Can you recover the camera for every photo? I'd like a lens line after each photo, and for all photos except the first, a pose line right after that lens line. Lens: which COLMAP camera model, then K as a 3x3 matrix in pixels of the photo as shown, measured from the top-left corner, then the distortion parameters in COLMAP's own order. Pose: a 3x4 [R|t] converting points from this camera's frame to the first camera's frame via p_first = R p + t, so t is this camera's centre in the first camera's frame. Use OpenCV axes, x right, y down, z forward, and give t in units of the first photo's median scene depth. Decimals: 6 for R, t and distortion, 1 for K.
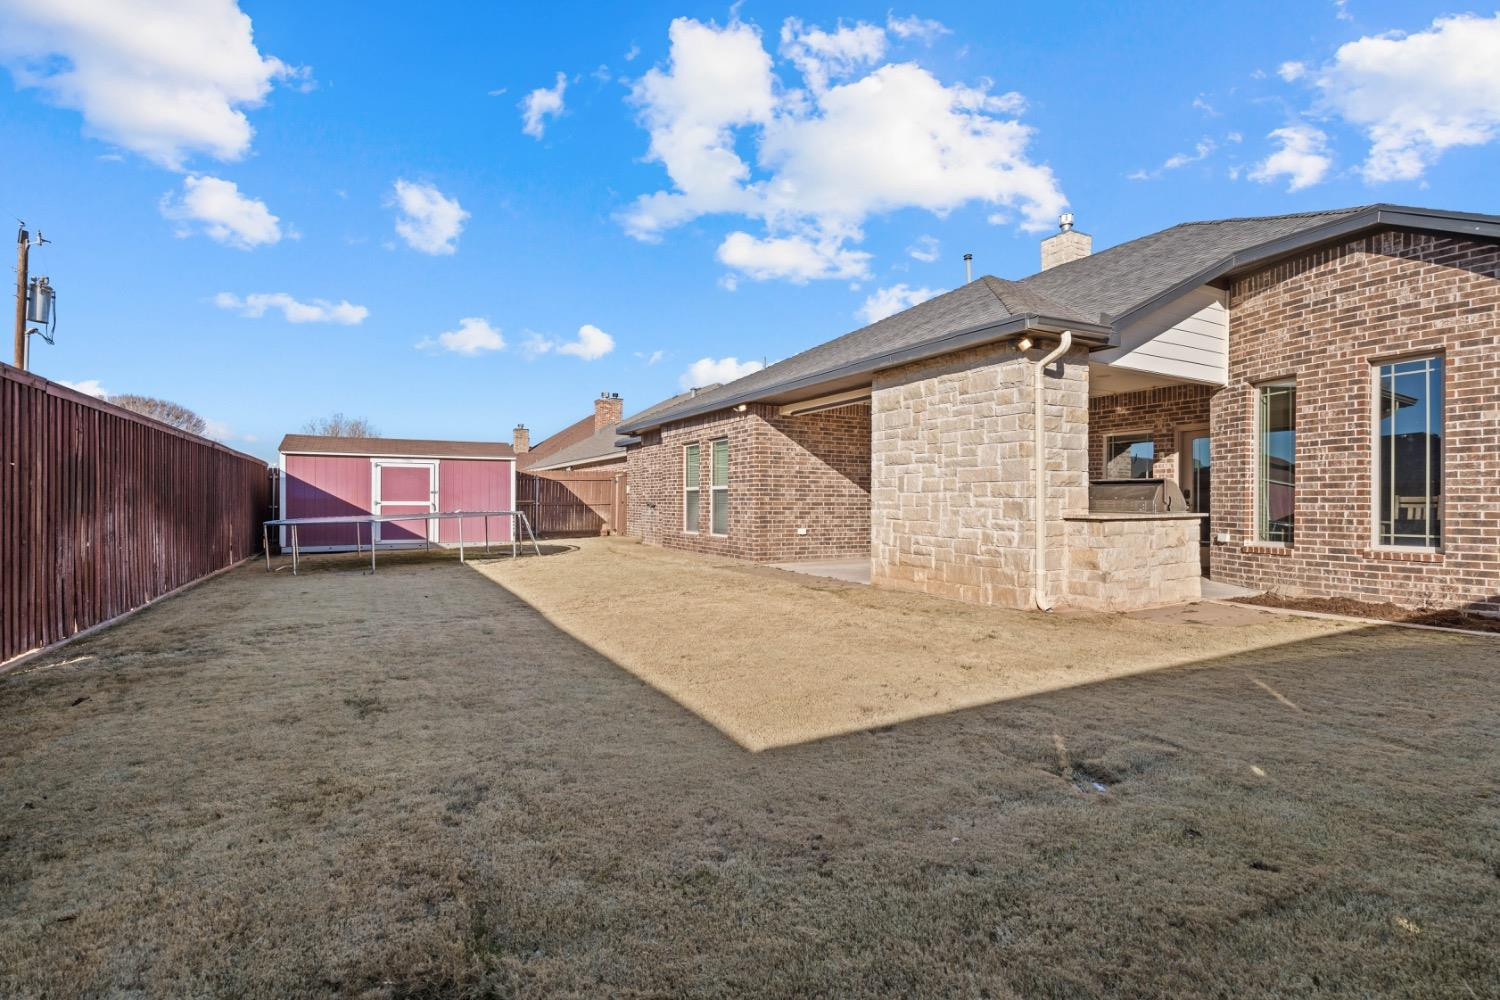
lens RADIAL K [[670.4, 0, 750.1], [0, 670.4, 501.0], [0, 0, 1]] dist [-0.000950, -0.000433]
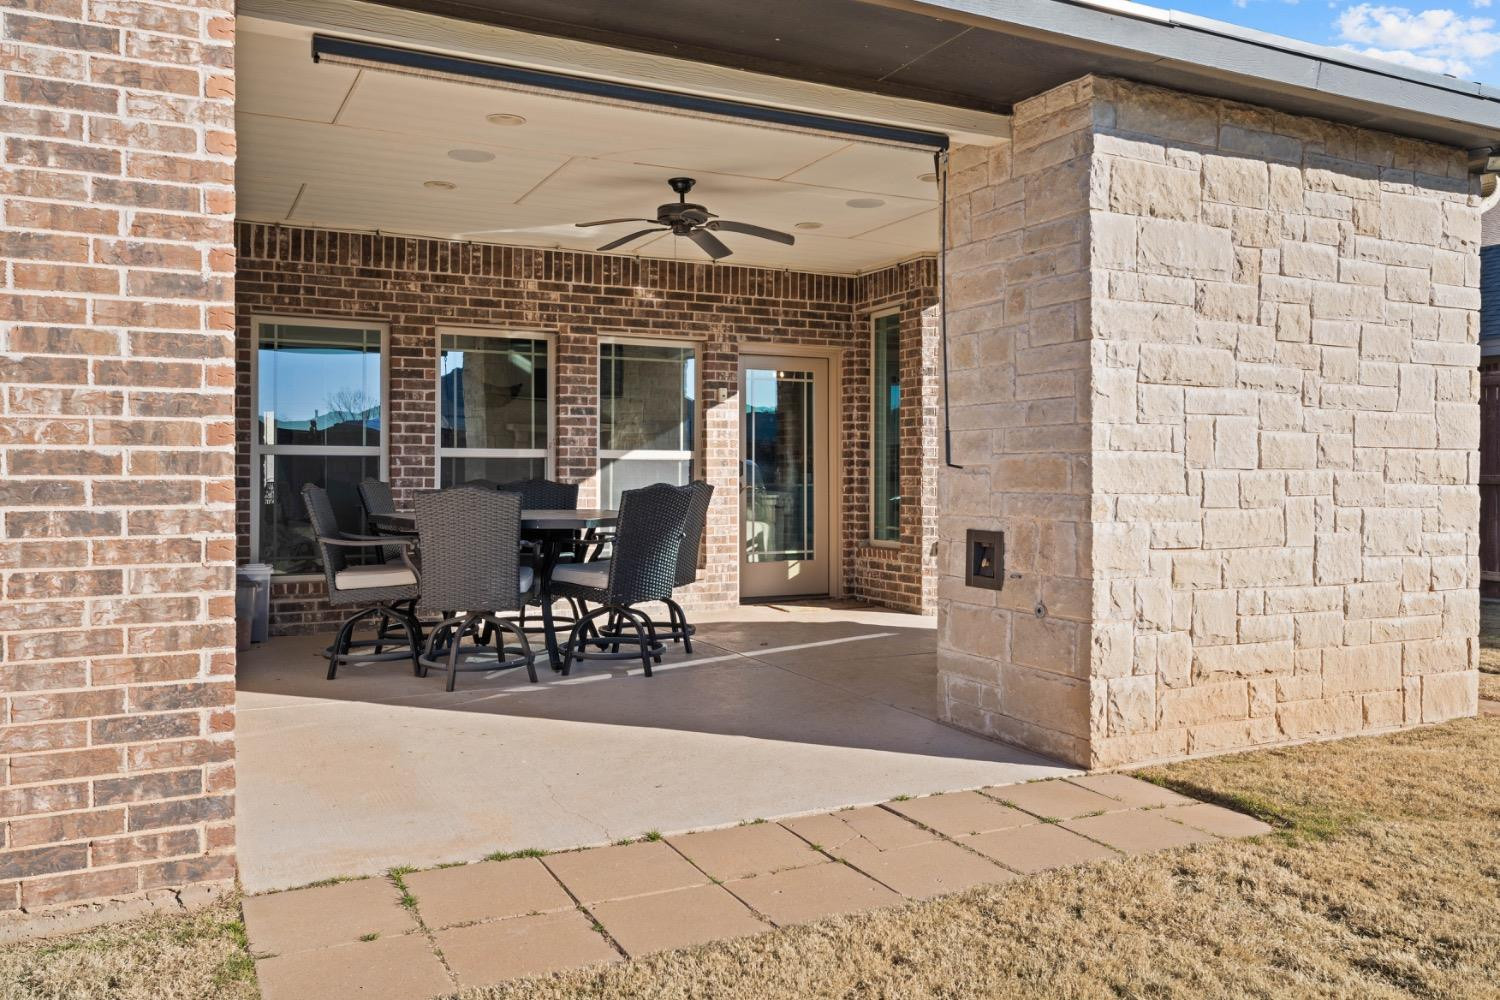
lens RADIAL K [[1176.6, 0, 751.8], [0, 1176.6, 495.8], [0, 0, 1]] dist [0.006094, 0.001688]
pose [[0.061252, -0.015204, 0.998006, -0.312271], [-0.002281, 0.999879, 0.015373, -0.002527], [-0.998120, -0.003218, 0.061210, 0.925729]]
